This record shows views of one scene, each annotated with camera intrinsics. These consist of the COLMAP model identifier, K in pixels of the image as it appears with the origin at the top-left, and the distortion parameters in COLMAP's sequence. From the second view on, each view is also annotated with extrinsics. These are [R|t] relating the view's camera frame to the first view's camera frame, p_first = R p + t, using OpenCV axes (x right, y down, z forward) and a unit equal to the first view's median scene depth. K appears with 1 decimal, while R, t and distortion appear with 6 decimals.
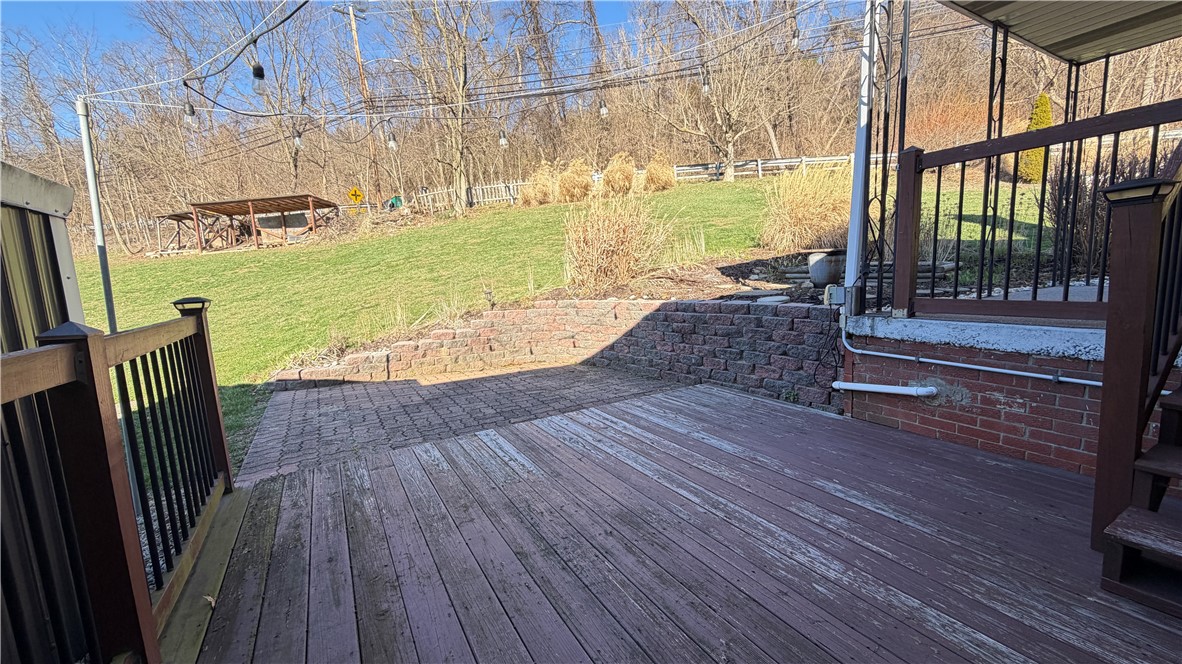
lens RADIAL K [[466.5, 0, 588.0], [0, 466.5, 332.3], [0, 0, 1]] dist [-0.001020, 0.000027]
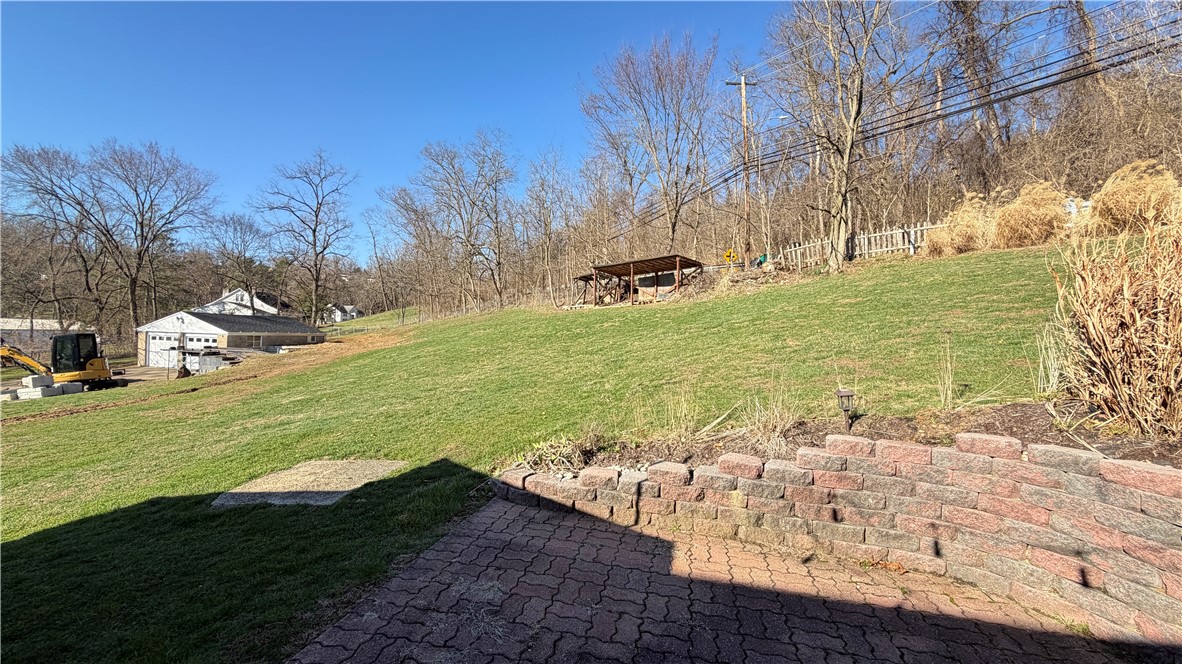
lens RADIAL K [[466.5, 0, 588.0], [0, 466.5, 332.3], [0, 0, 1]] dist [-0.001020, 0.000027]
pose [[0.727558, 0.063131, -0.683135, -0.021820], [-0.149220, 0.986480, -0.067758, -0.023580], [0.669621, 0.151235, 0.727142, 0.128976]]
